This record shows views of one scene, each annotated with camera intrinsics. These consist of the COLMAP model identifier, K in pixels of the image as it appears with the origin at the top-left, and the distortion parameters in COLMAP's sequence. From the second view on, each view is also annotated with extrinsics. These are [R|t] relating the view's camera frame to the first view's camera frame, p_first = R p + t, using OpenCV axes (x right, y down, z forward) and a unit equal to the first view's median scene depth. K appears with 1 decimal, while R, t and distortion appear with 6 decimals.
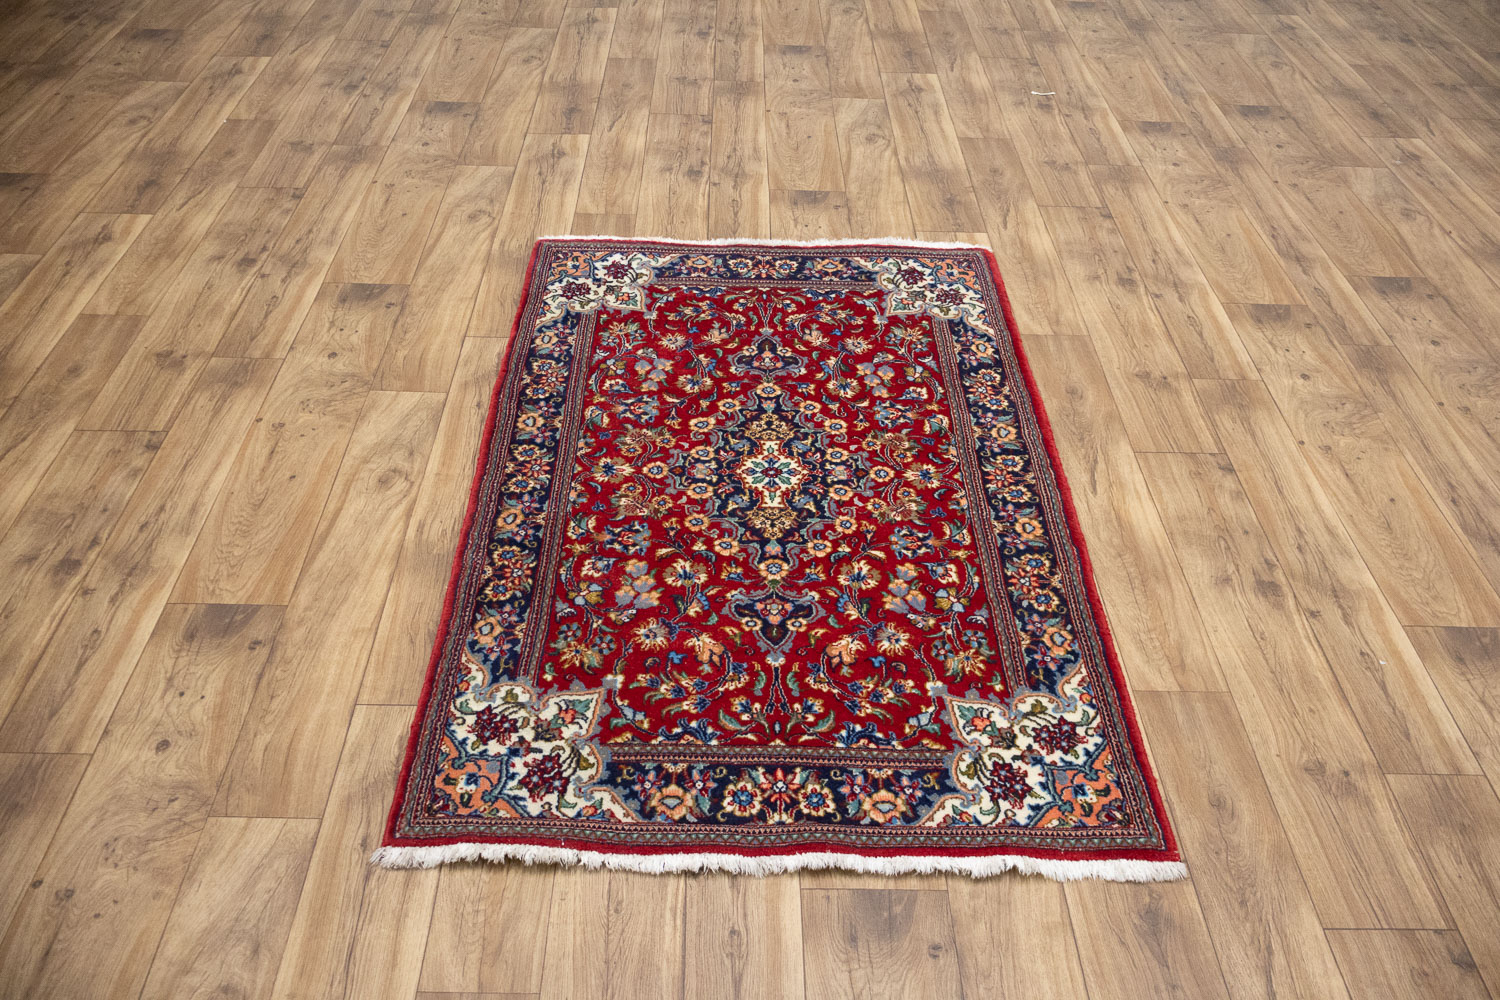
lens RADIAL K [[1280.4, 0, 741.1], [0, 1280.4, 480.2], [0, 0, 1]] dist [0.017134, 0.001433]
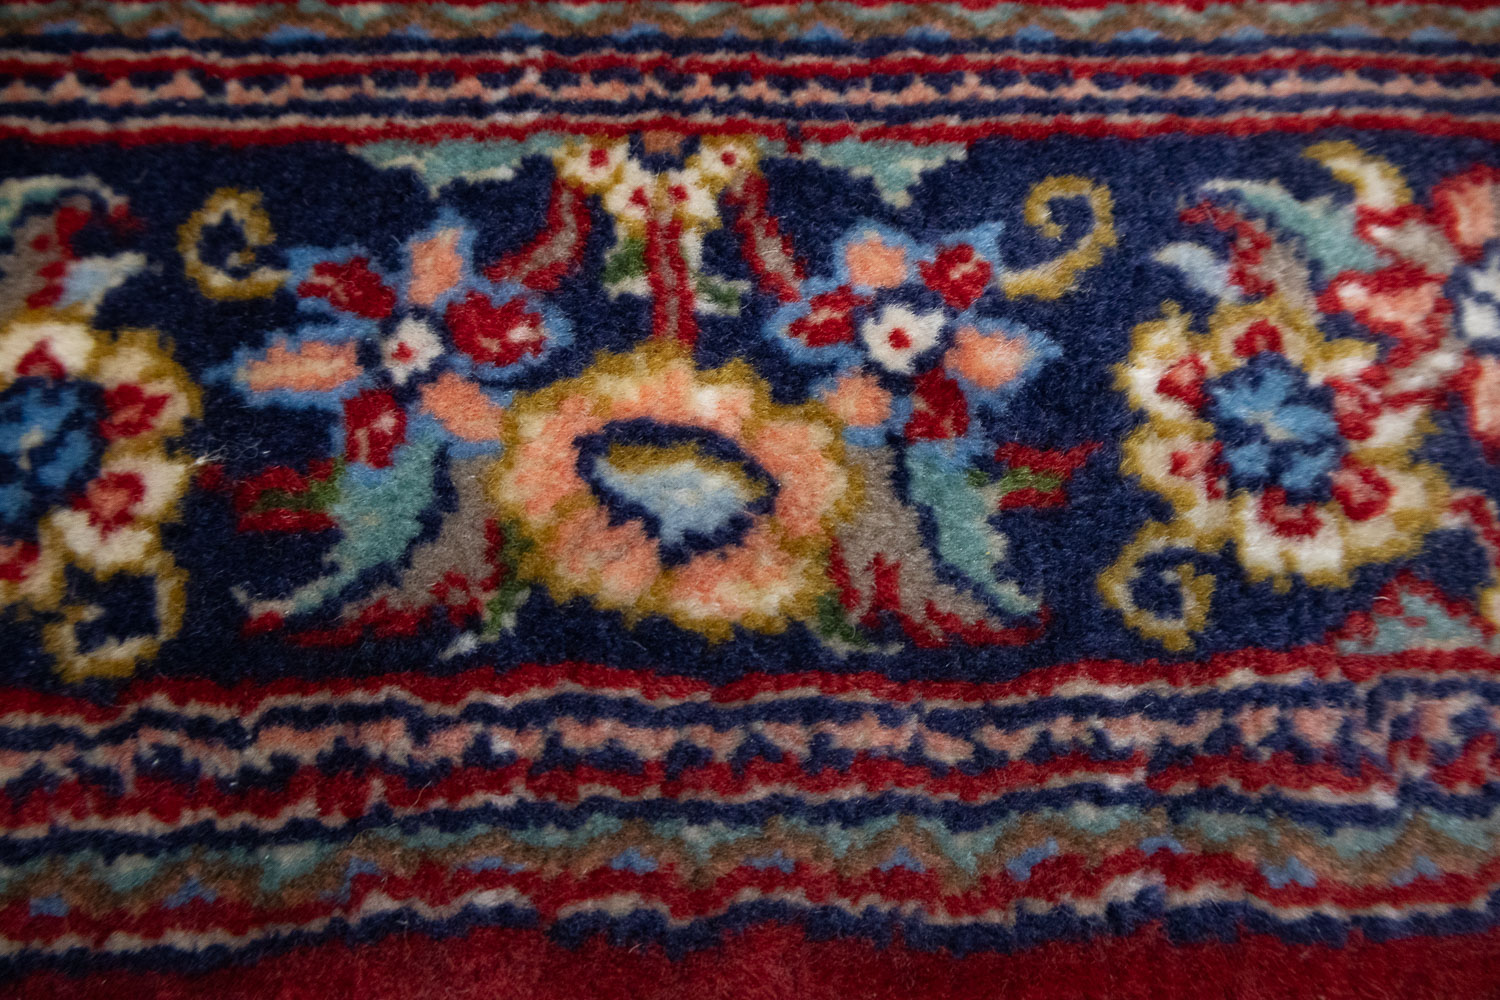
lens RADIAL K [[1280.4, 0, 741.1], [0, 1280.4, 480.2], [0, 0, 1]] dist [0.017134, 0.001433]
pose [[-0.016994, -0.951060, 0.308539, -0.212515], [0.608493, 0.235021, 0.757959, -0.033955], [-0.793377, 0.200625, 0.574719, 0.974560]]
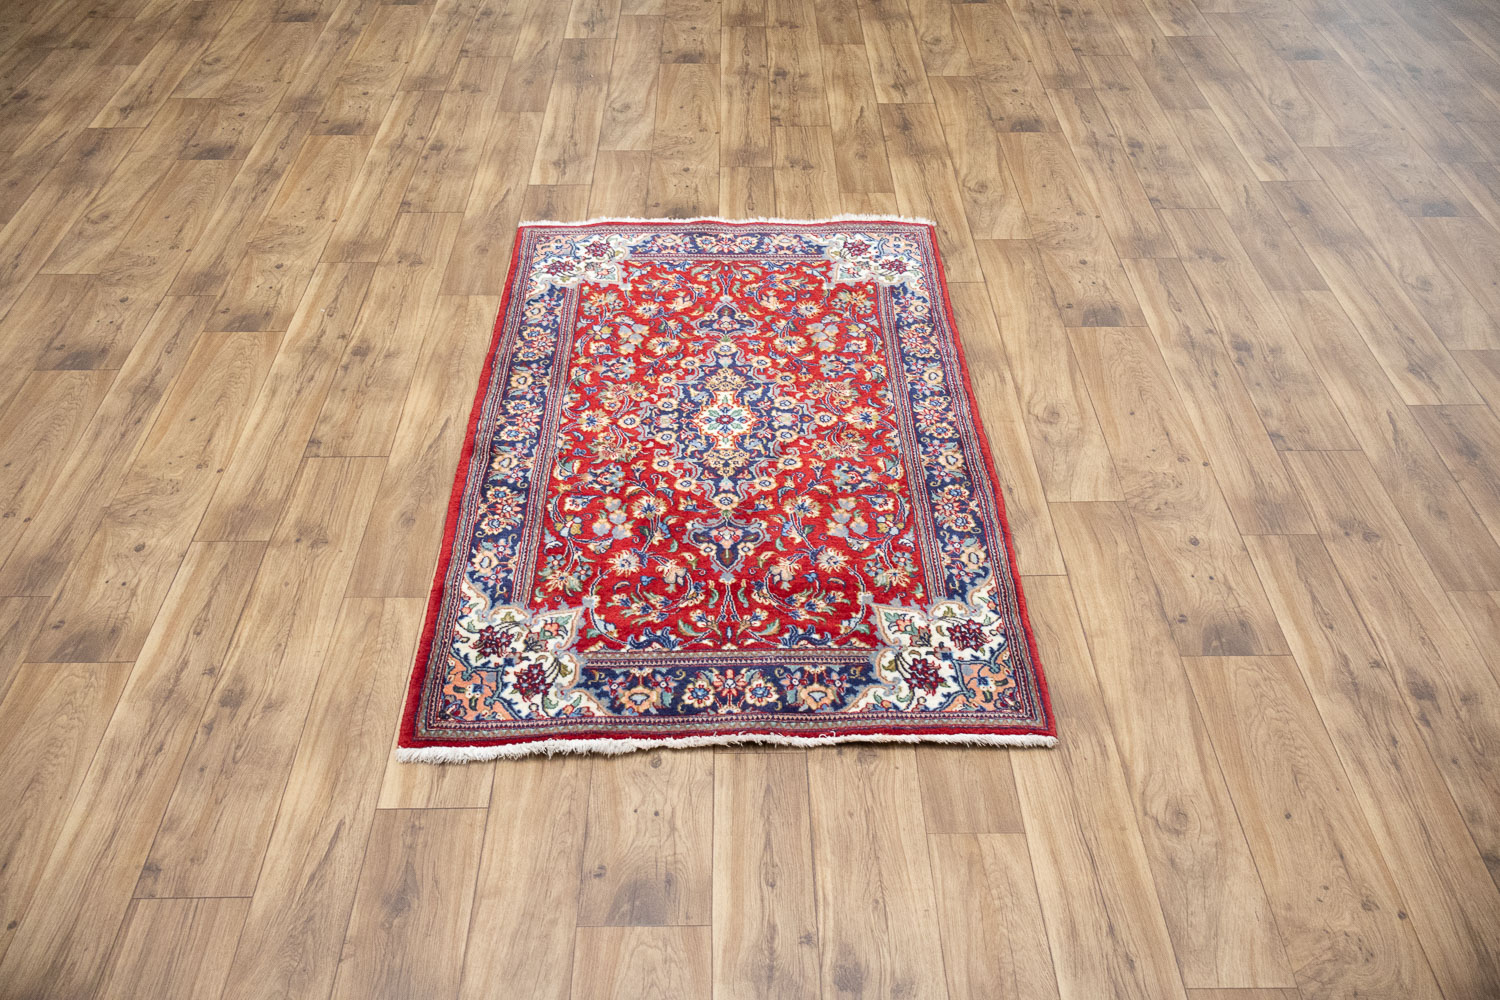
lens RADIAL K [[1242.6, 0, 739.1], [0, 1242.6, 504.2], [0, 0, 1]] dist [0.006315, -0.002168]
pose [[-0.999738, -0.008266, -0.021361, 0.037706], [-0.022298, 0.138058, 0.990173, -1.198410], [-0.005236, 0.990390, -0.138206, 1.334407]]
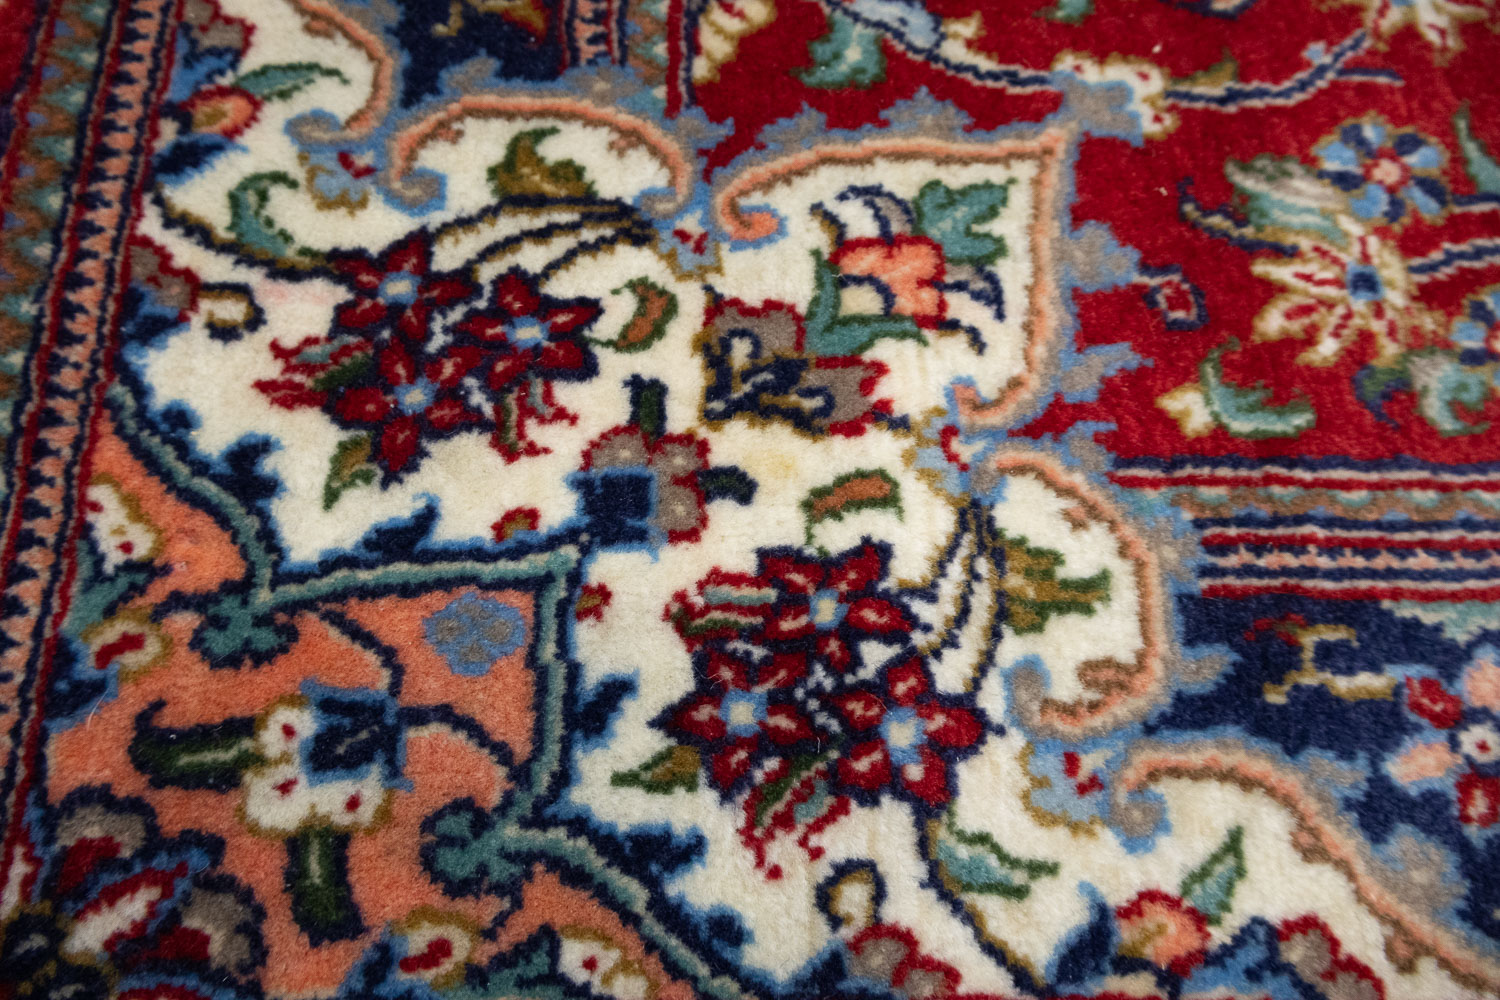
lens RADIAL K [[1309.9, 0, 750.0], [0, 1309.9, 500.0], [0, 0, 1]] dist [0.008958, 0.000396]
pose [[-0.023360, -0.926905, 0.374567, -0.202467], [0.591685, 0.289184, 0.752517, -0.305747], [-0.805831, 0.239204, 0.541680, 1.226123]]
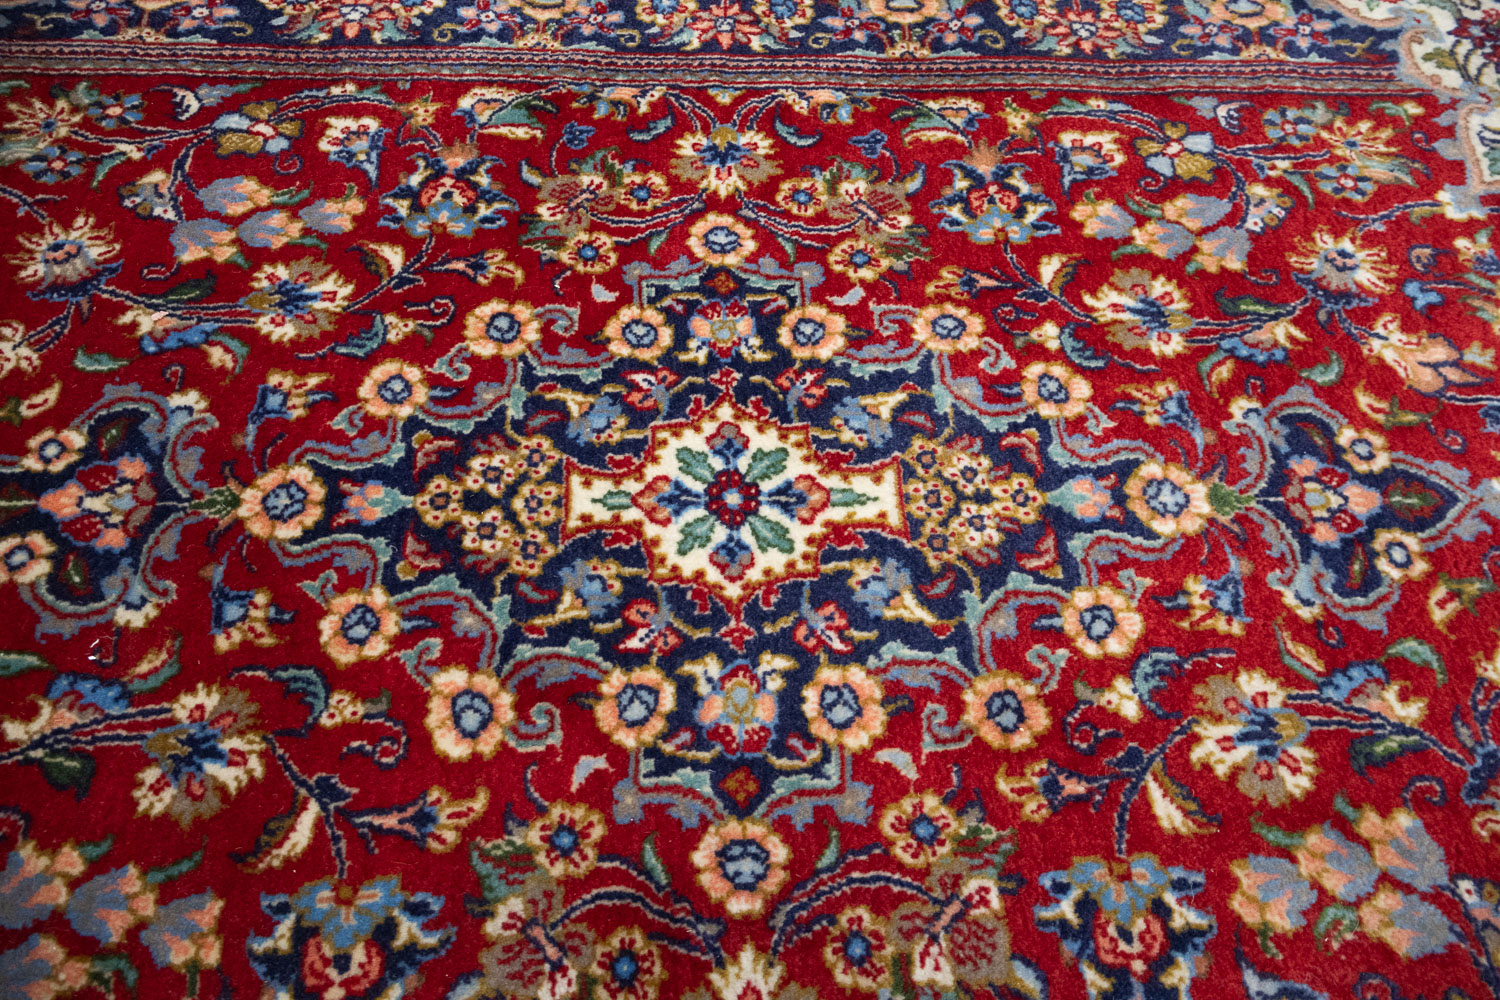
lens RADIAL K [[1242.6, 0, 739.1], [0, 1242.6, 504.2], [0, 0, 1]] dist [0.006315, -0.002168]
pose [[-0.025946, -0.868706, 0.494648, -0.141059], [0.606432, 0.379690, 0.698625, -0.239037], [-0.794712, 0.318097, 0.516959, 0.910572]]
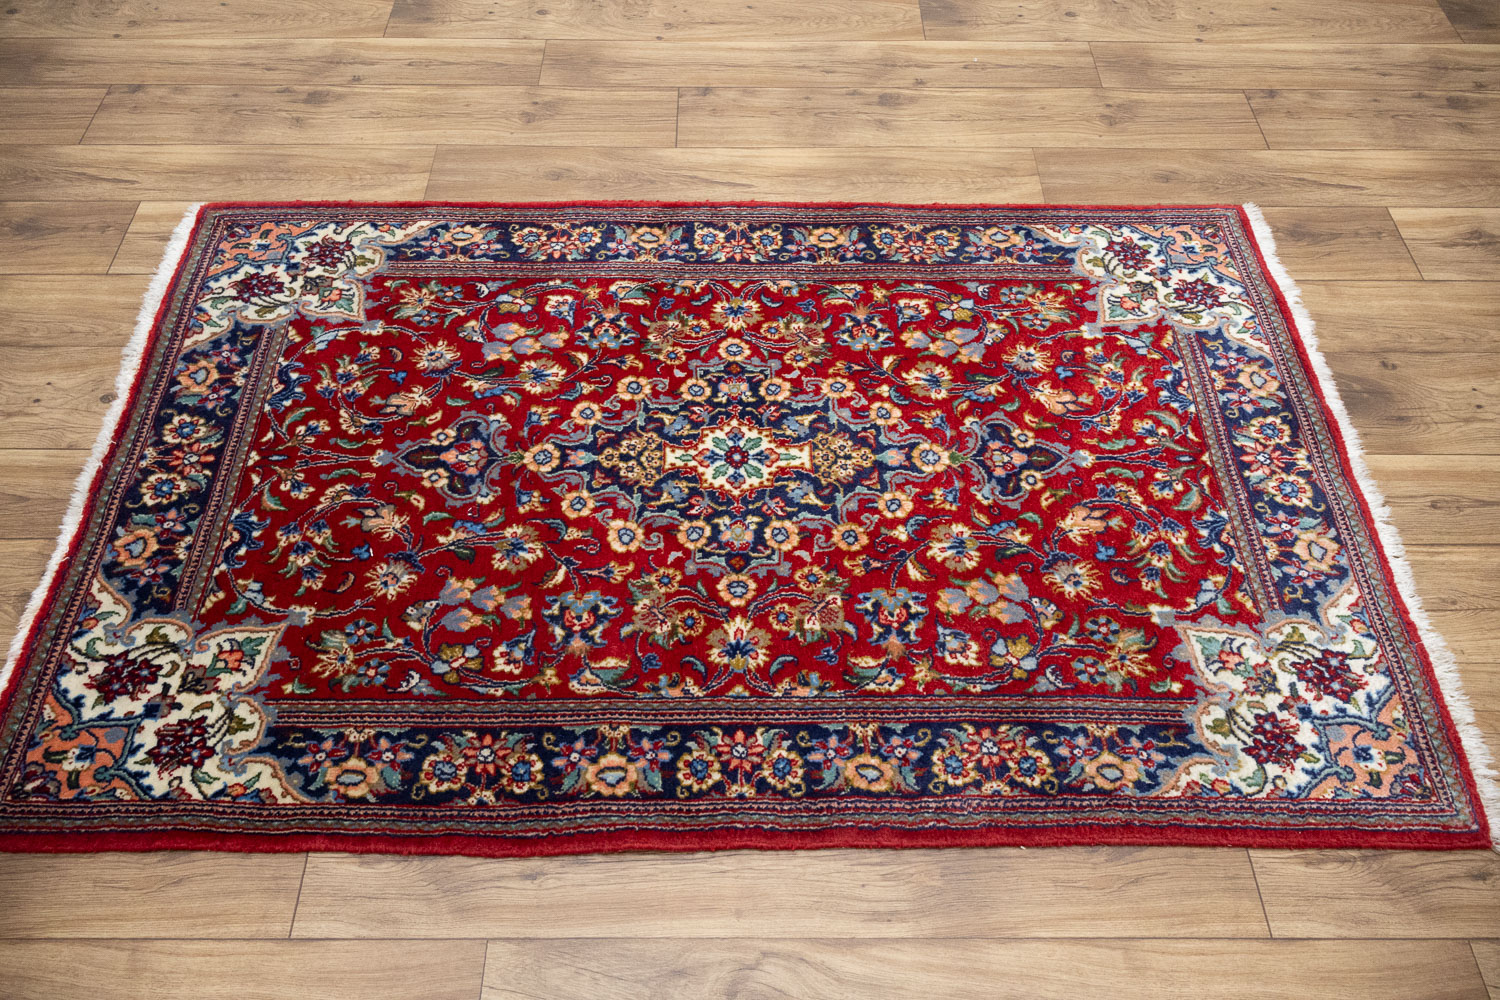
lens RADIAL K [[1242.6, 0, 739.1], [0, 1242.6, 504.2], [0, 0, 1]] dist [0.006315, -0.002168]
pose [[-0.005801, -0.798157, 0.602421, -0.456187], [0.630339, 0.464756, 0.621832, -0.466188], [-0.776298, 0.383337, 0.500414, 0.713168]]
